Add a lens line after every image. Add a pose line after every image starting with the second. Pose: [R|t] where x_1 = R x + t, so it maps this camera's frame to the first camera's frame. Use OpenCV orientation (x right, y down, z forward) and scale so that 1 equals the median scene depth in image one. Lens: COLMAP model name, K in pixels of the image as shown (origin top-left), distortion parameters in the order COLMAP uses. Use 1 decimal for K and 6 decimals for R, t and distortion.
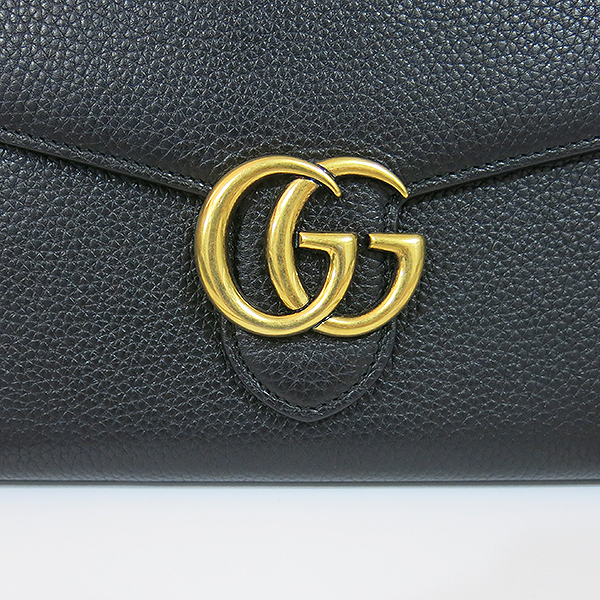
lens RADIAL K [[946.2, 0, 298.1], [0, 946.2, 303.9], [0, 0, 1]] dist [-0.127534, 0.000000]
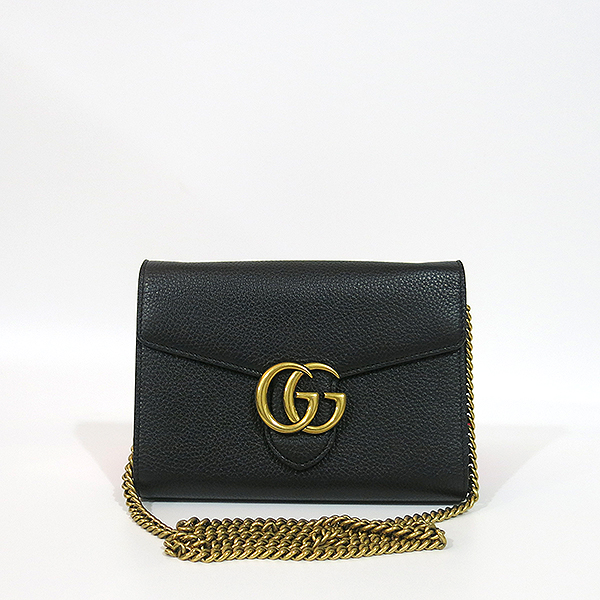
lens RADIAL K [[946.2, 0, 302.3], [0, 946.2, 301.6], [0, 0, 1]] dist [-0.127534, 0.000000]
pose [[0.999414, 0.001126, -0.034223, 0.102513], [-0.007028, 0.984922, -0.172854, 0.121850], [0.033512, 0.172993, 0.984353, -1.515160]]
